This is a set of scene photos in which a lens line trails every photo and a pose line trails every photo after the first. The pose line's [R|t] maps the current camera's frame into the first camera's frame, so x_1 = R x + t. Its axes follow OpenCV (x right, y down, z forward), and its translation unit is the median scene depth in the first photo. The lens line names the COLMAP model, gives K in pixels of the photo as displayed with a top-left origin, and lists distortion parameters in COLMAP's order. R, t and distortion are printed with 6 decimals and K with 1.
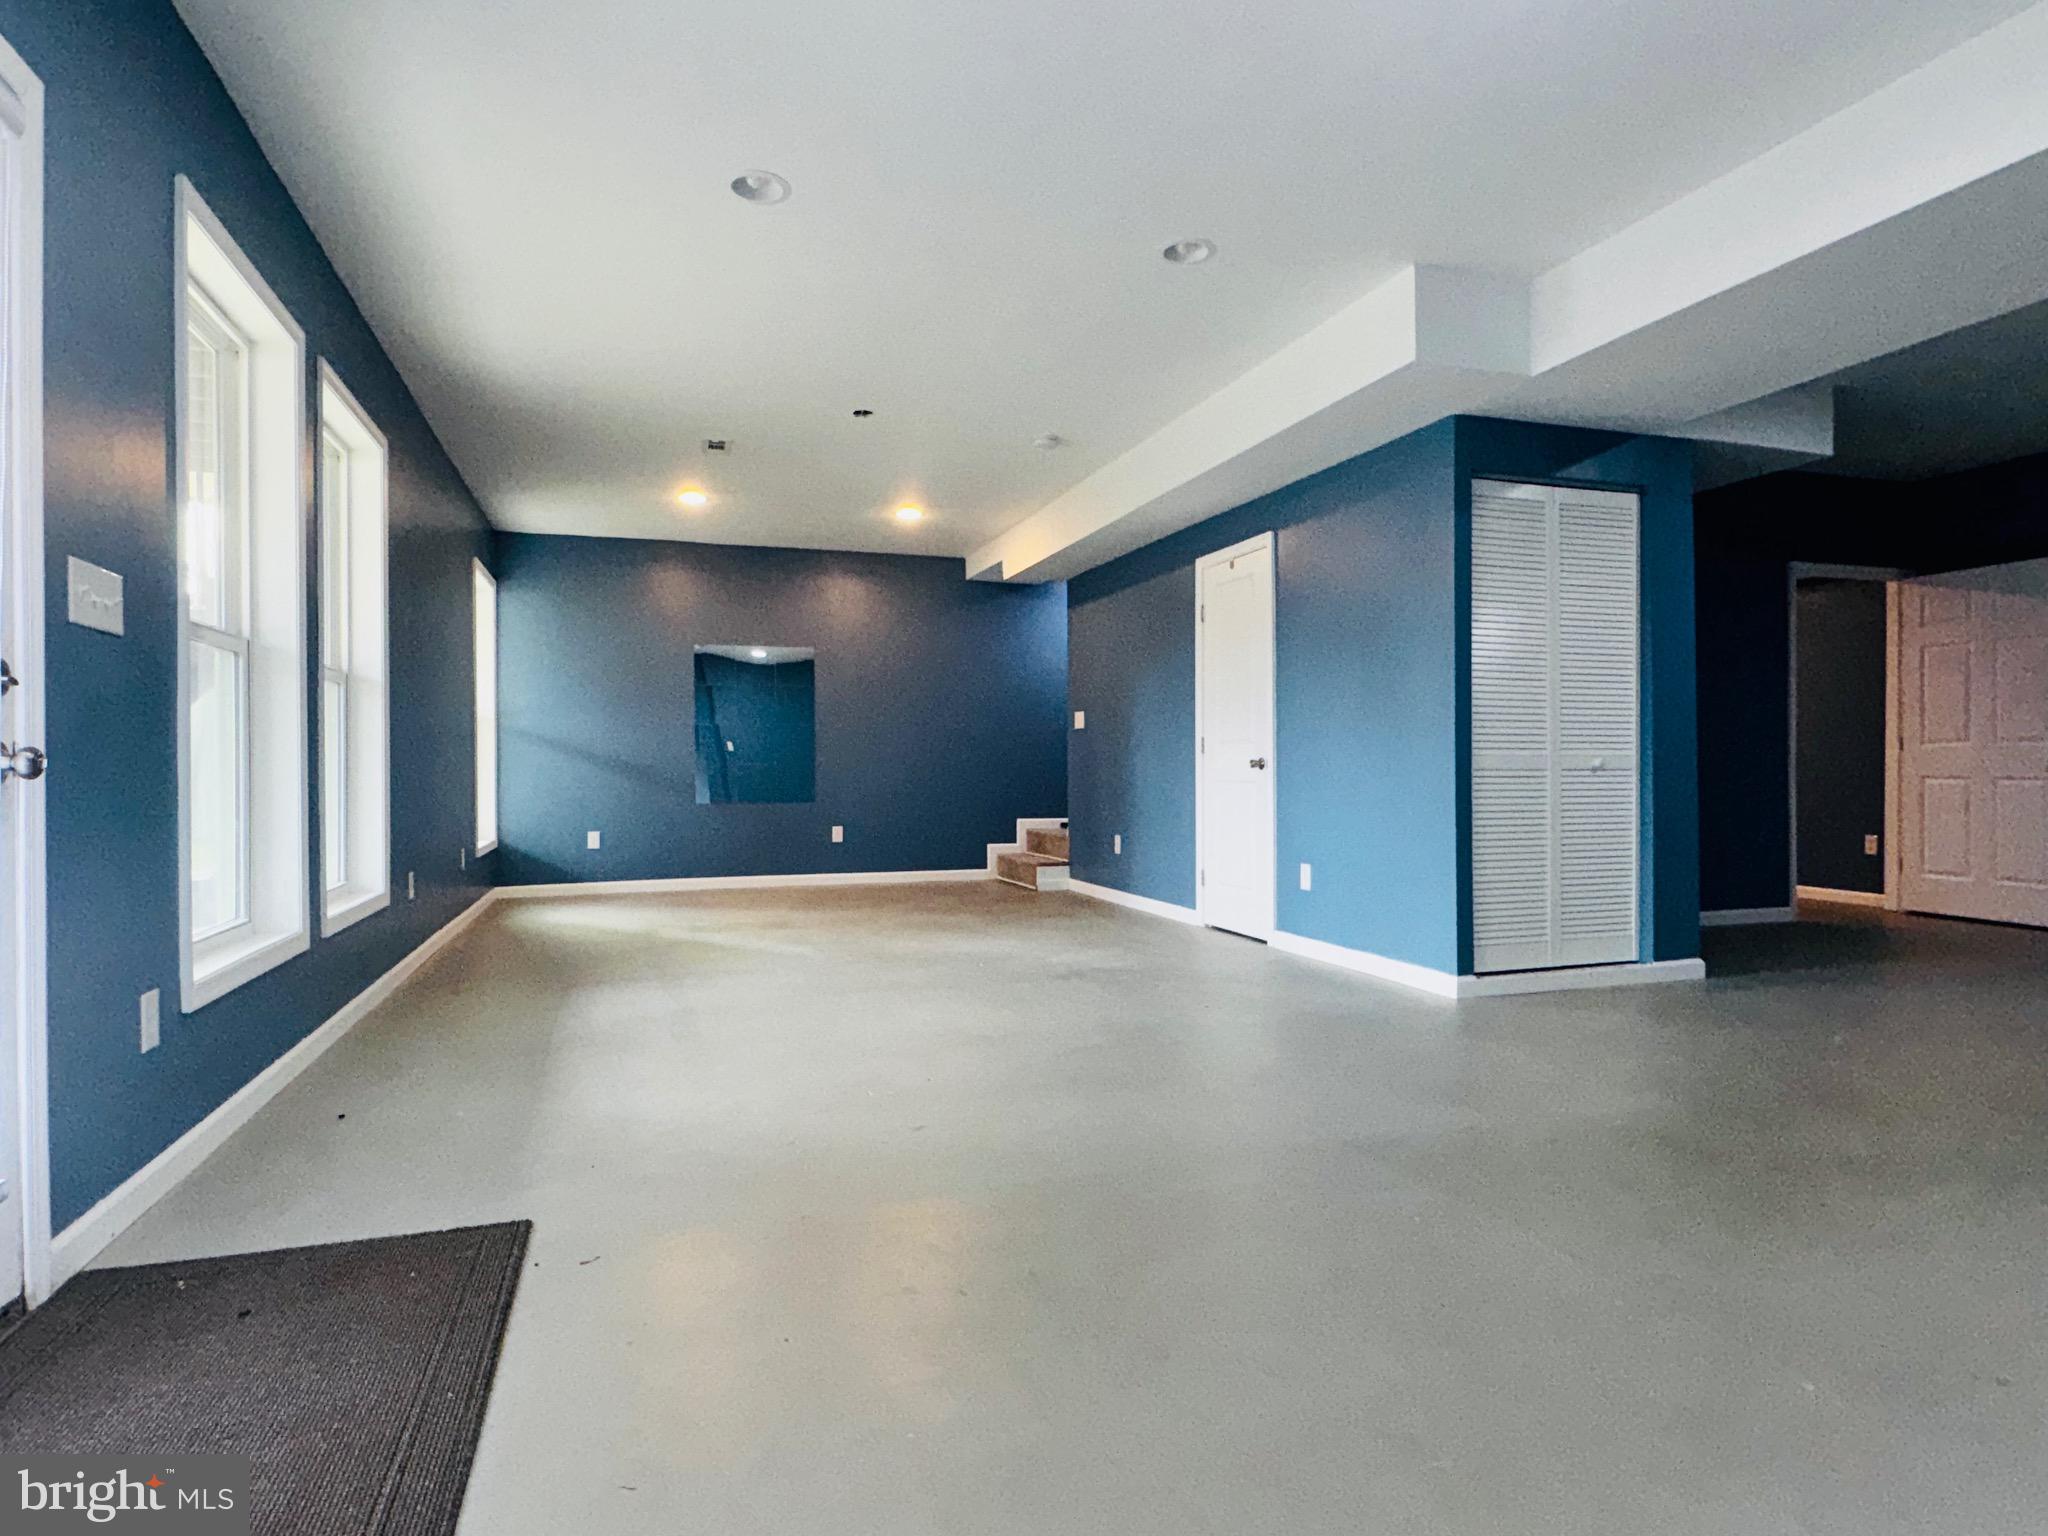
lens RADIAL K [[1170.7, 0, 1024.0], [0, 1170.7, 768.0], [0, 0, 1]] dist [-0.004465, 0.001143]
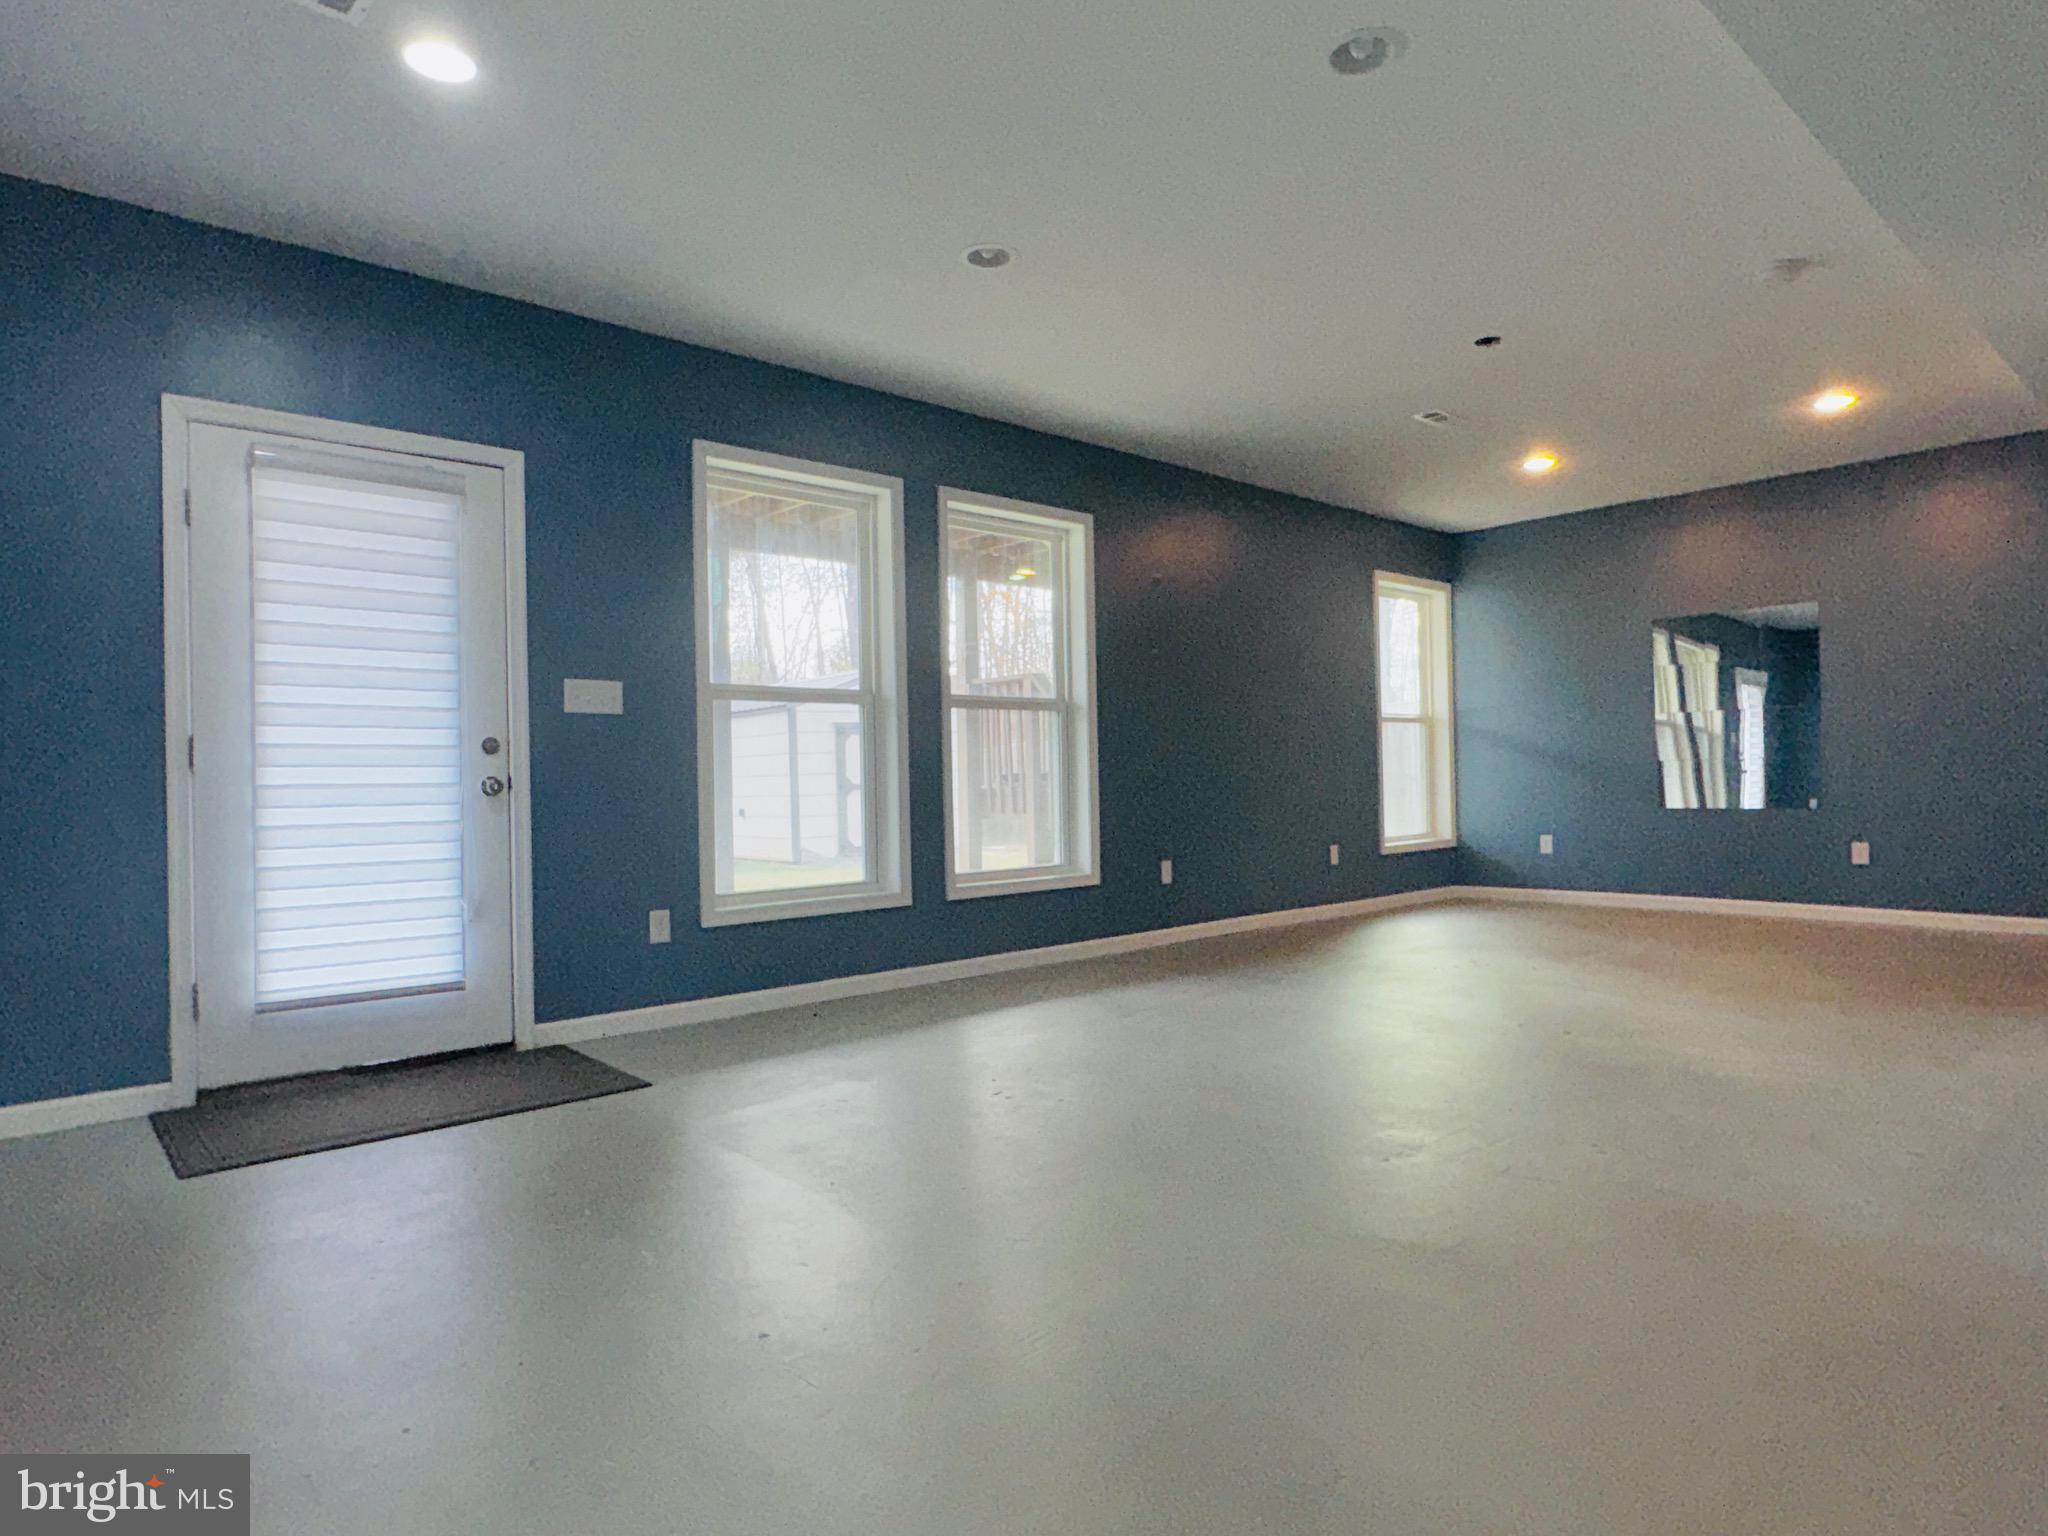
lens RADIAL K [[1170.7, 0, 1024.0], [0, 1170.7, 768.0], [0, 0, 1]] dist [-0.004465, 0.001143]
pose [[0.374438, -0.010631, -0.927191, 0.503256], [0.017219, 0.999842, -0.004510, -0.003426], [0.927092, -0.014276, 0.374562, 0.382648]]
